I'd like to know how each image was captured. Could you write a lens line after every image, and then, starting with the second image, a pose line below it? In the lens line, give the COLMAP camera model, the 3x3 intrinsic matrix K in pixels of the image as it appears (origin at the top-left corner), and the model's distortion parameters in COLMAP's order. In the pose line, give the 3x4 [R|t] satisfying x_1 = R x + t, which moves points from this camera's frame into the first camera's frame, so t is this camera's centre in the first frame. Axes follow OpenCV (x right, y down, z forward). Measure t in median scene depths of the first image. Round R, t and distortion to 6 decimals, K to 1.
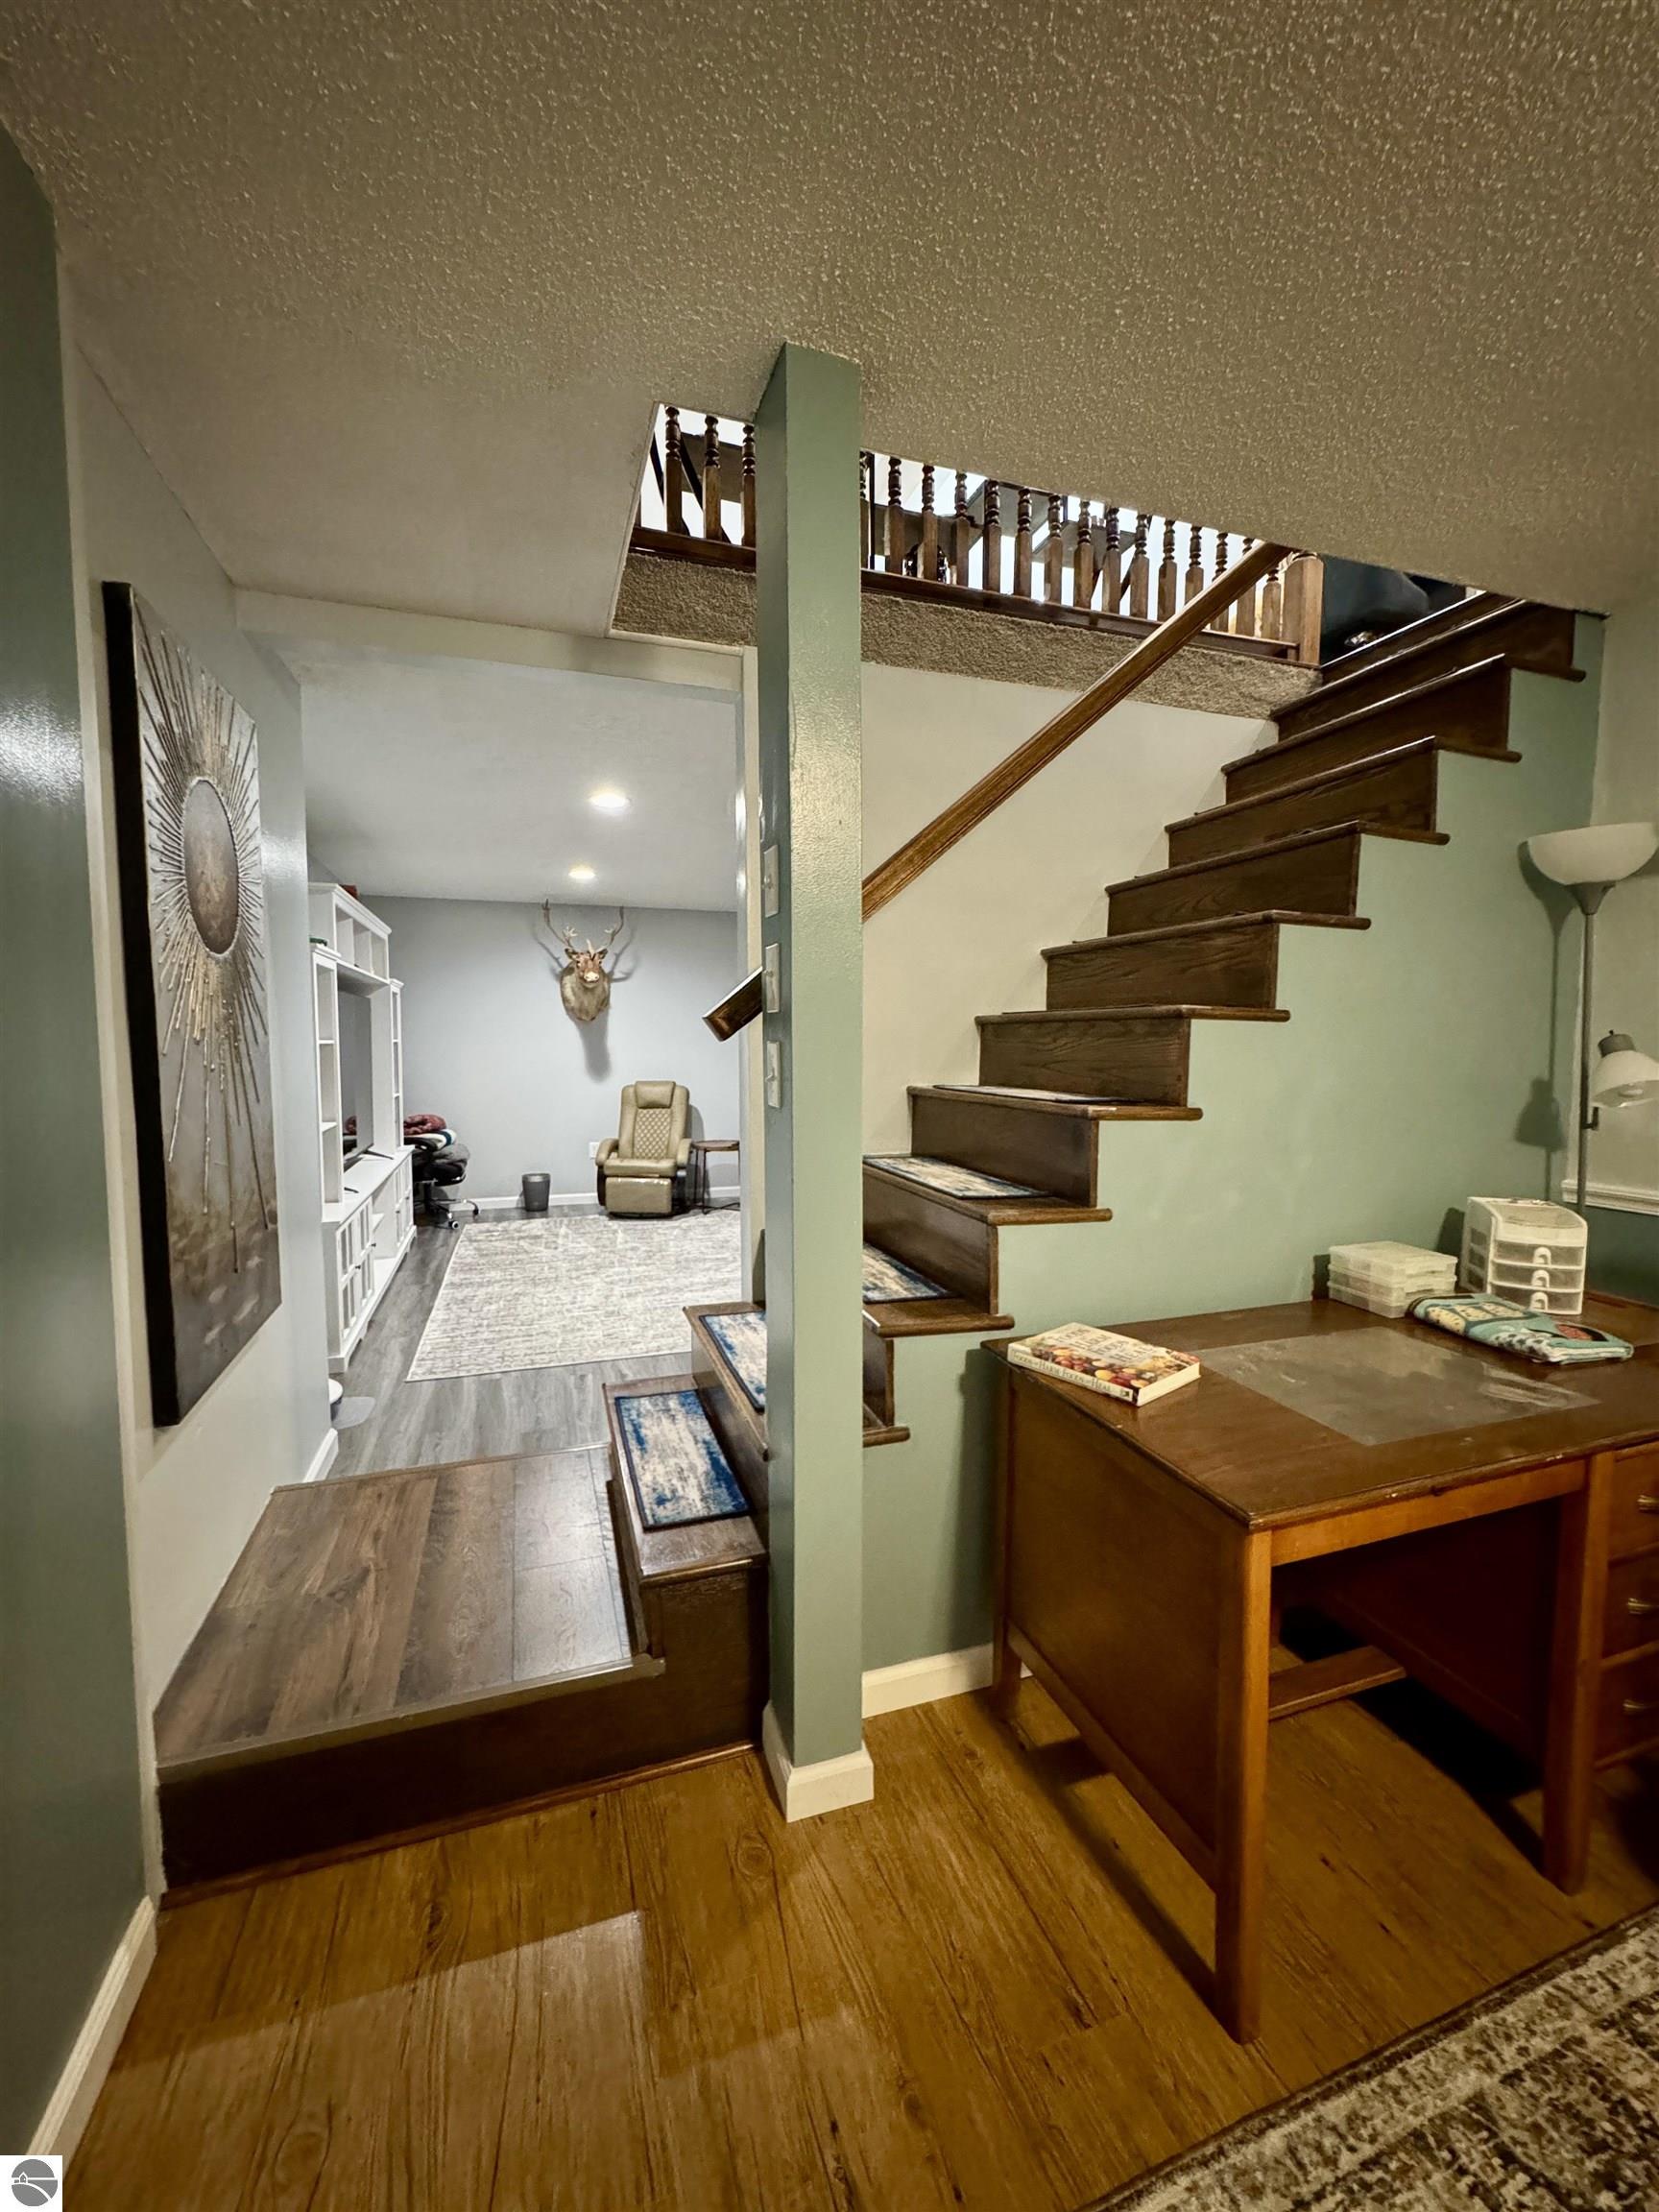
lens RADIAL K [[881.9, 0, 829.5], [0, 881.9, 1106.0], [0, 0, 1]] dist [-0.002975, 0.000146]
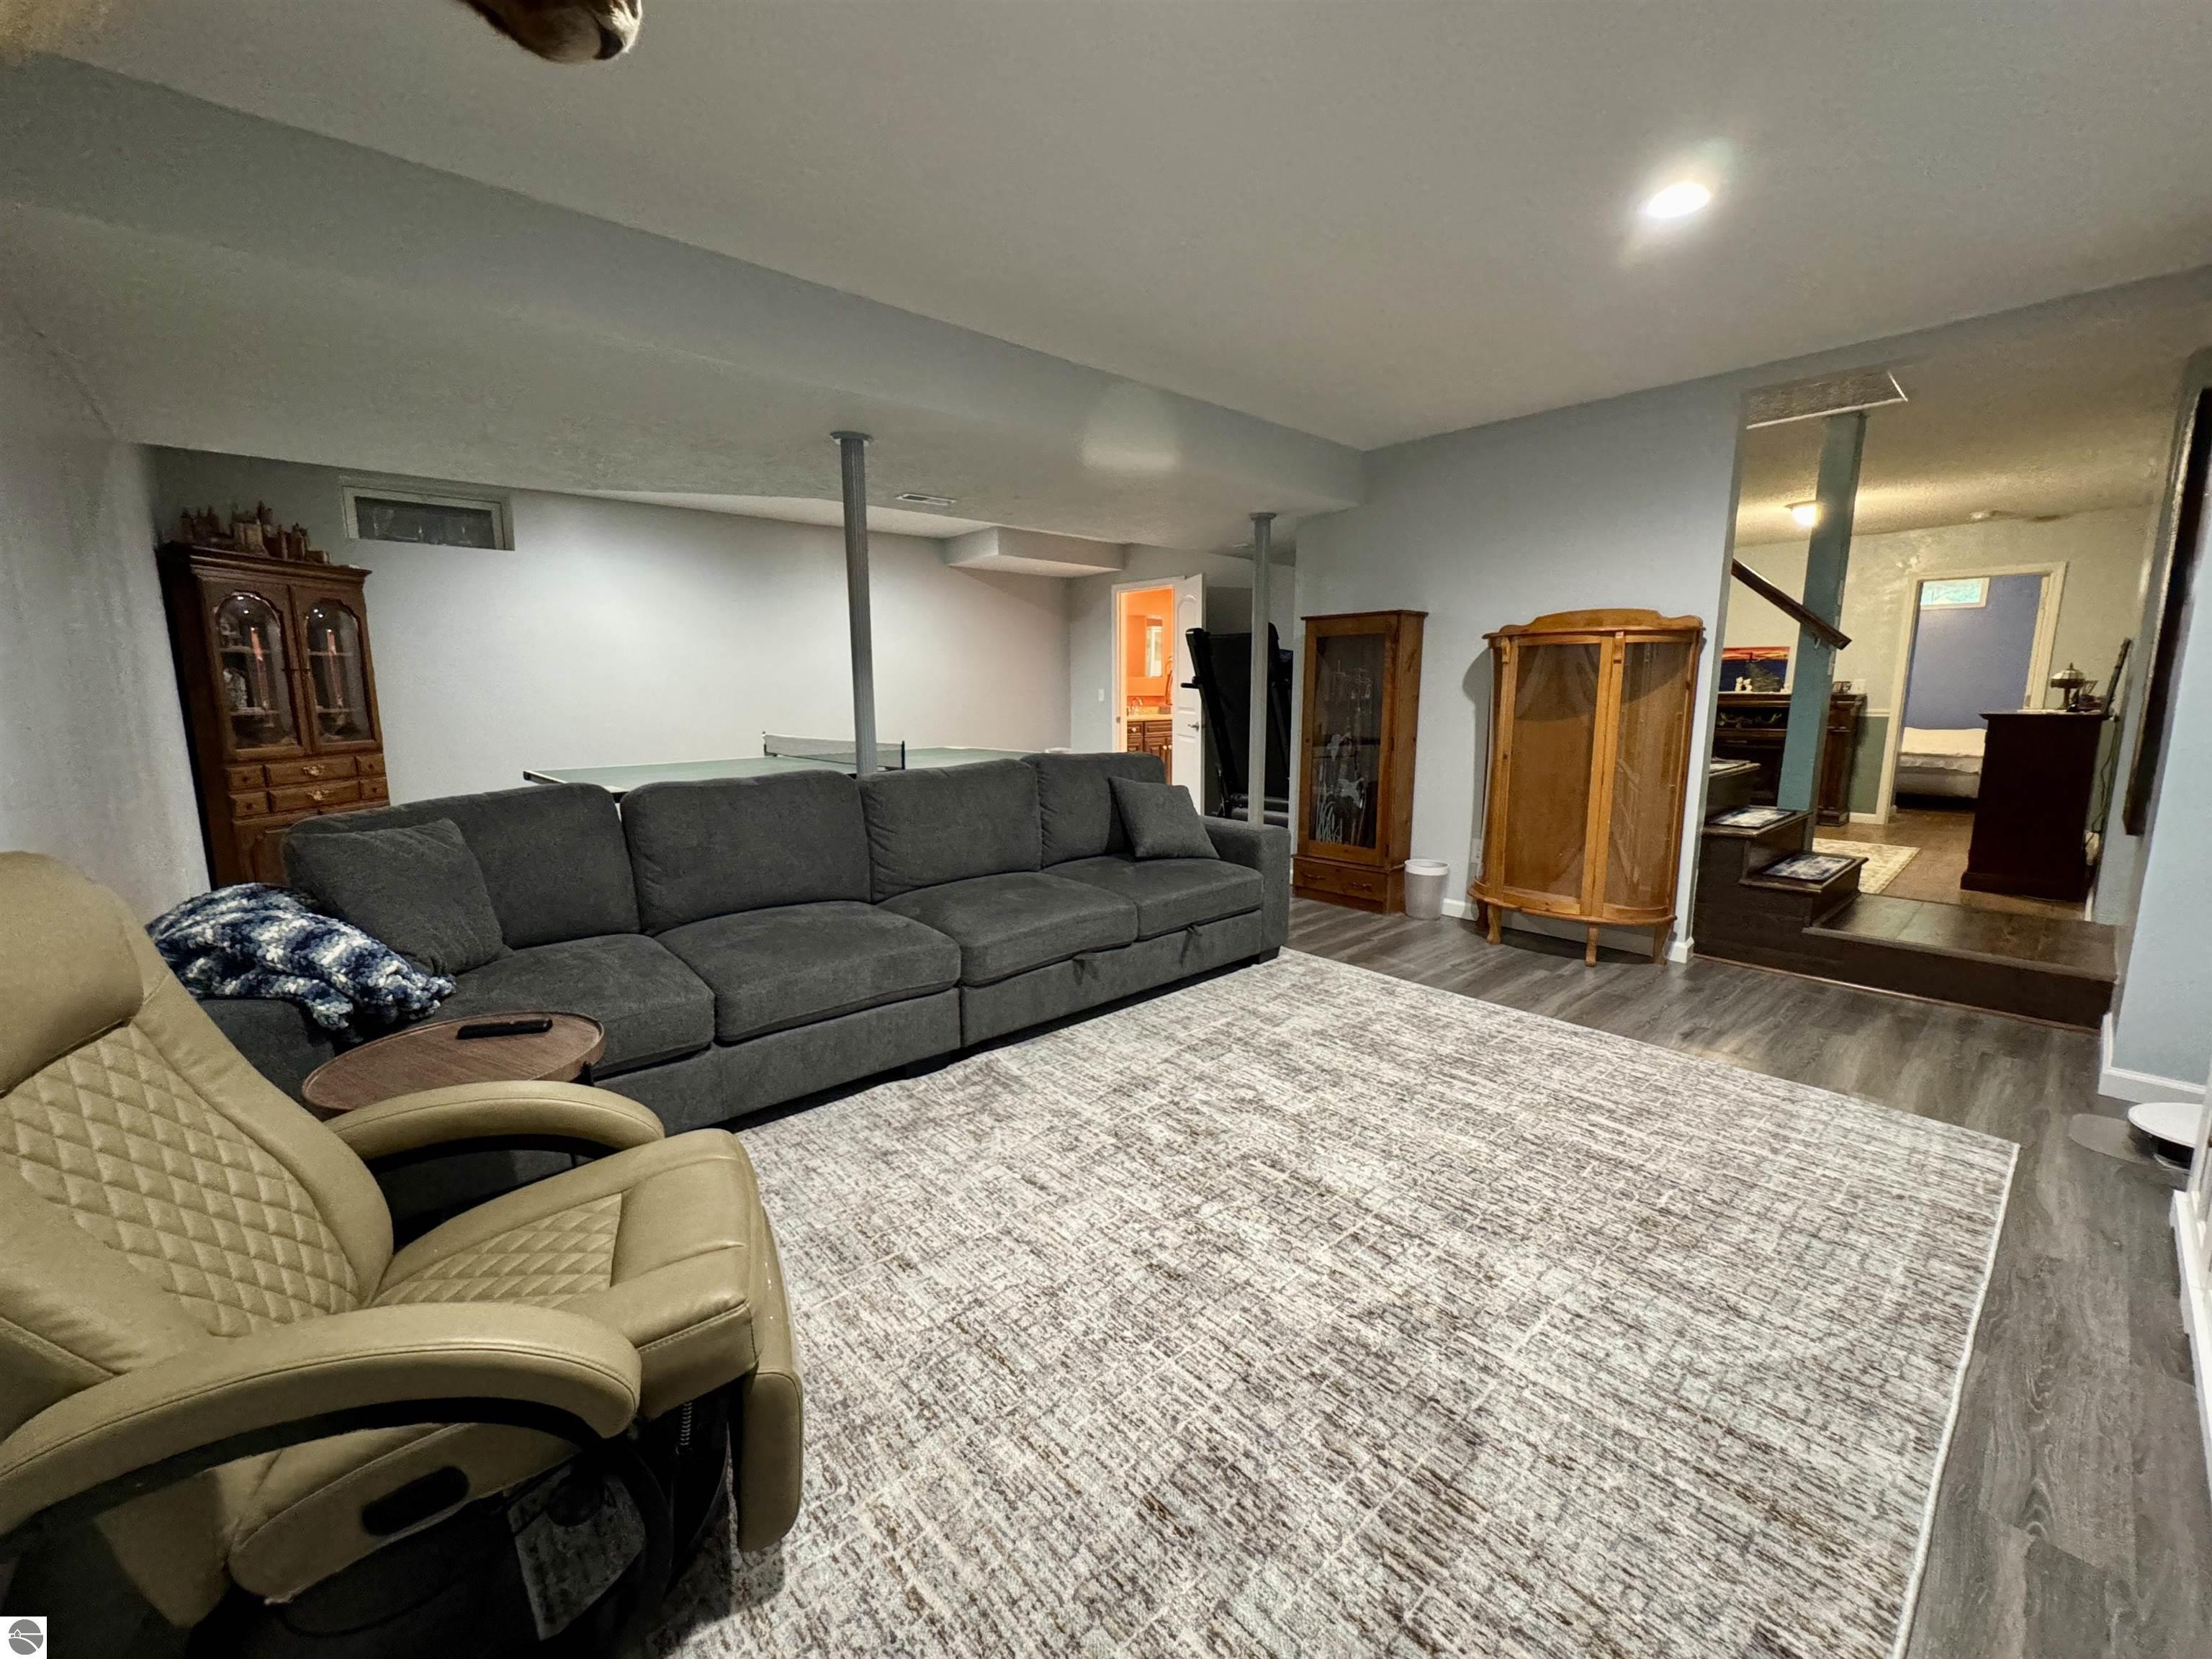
lens RADIAL K [[892.8, 0, 1106.0], [0, 892.8, 829.5], [0, 0, 1]] dist [-0.002096, -0.000086]
pose [[-0.389362, -0.142814, 0.909946, -0.453190], [0.076881, 0.979420, 0.186615, -0.054530], [-0.917871, 0.142619, -0.370369, 1.059673]]
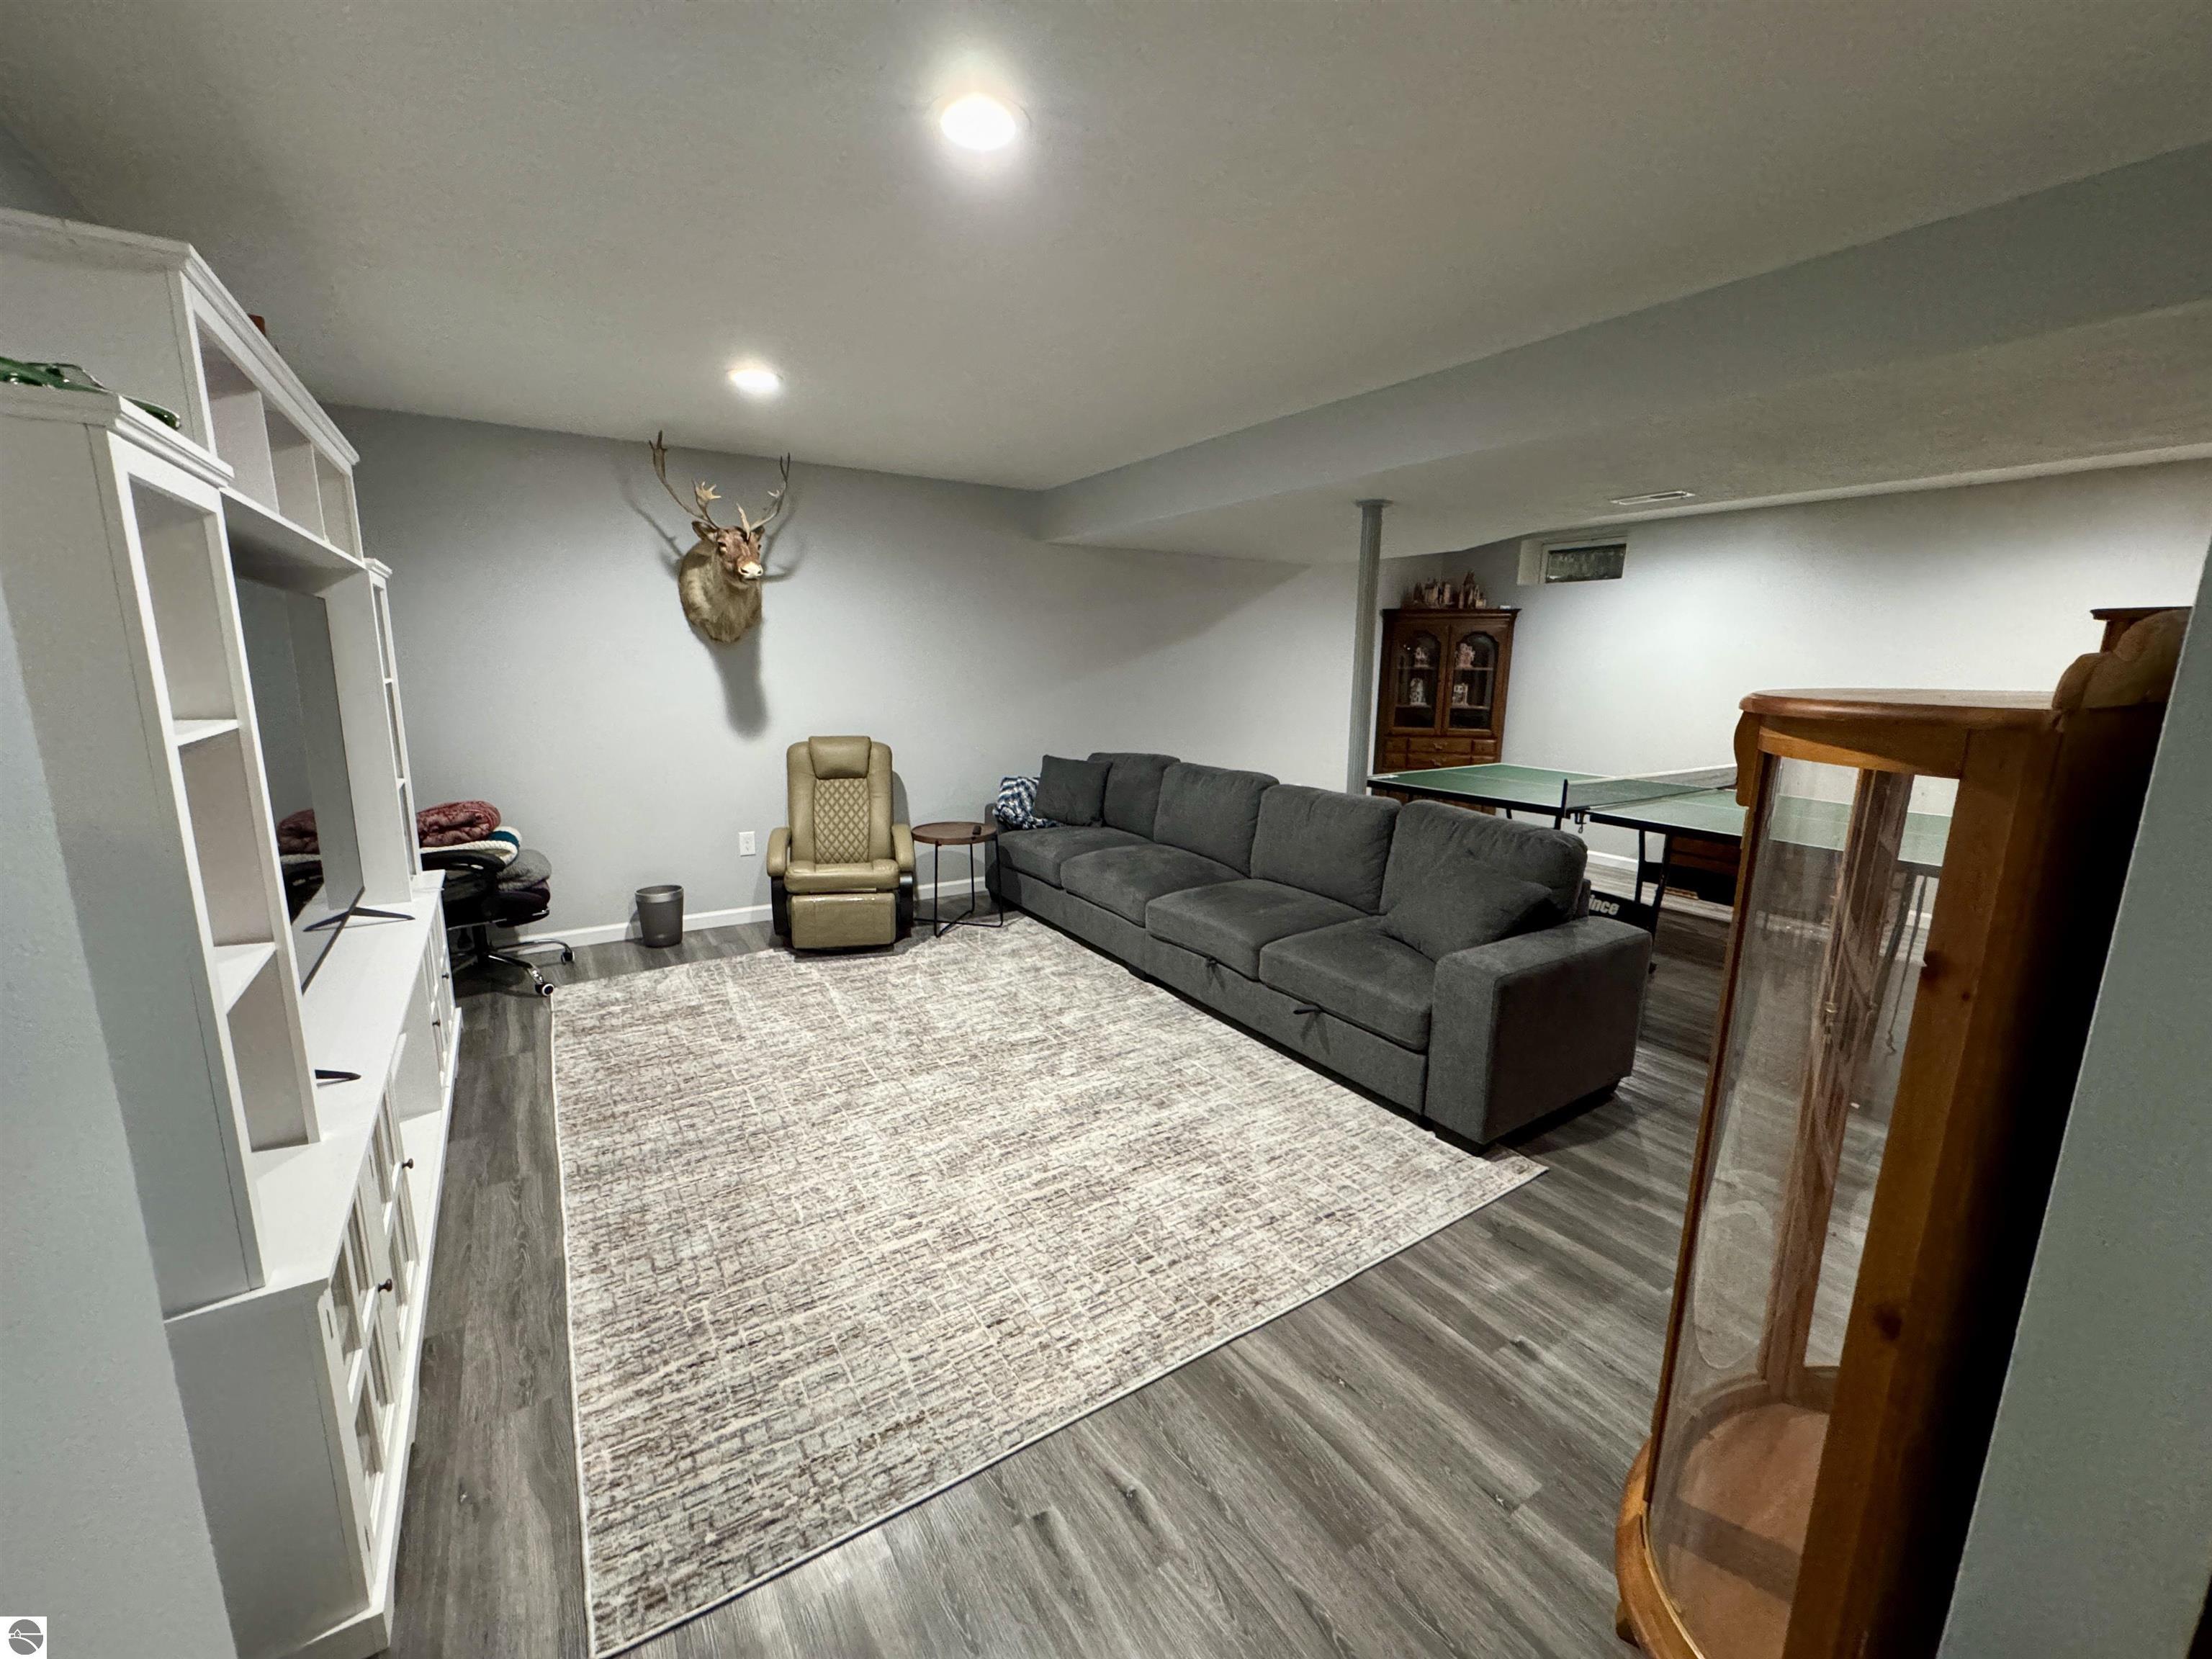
lens RADIAL K [[881.9, 0, 1106.6], [0, 881.9, 830.6], [0, 0, 1]] dist [-0.002975, 0.000146]
pose [[0.969064, -0.034282, 0.244418, -0.201201], [0.004402, 0.992550, 0.121760, -0.045670], [-0.246771, -0.116918, 0.961995, 0.365205]]
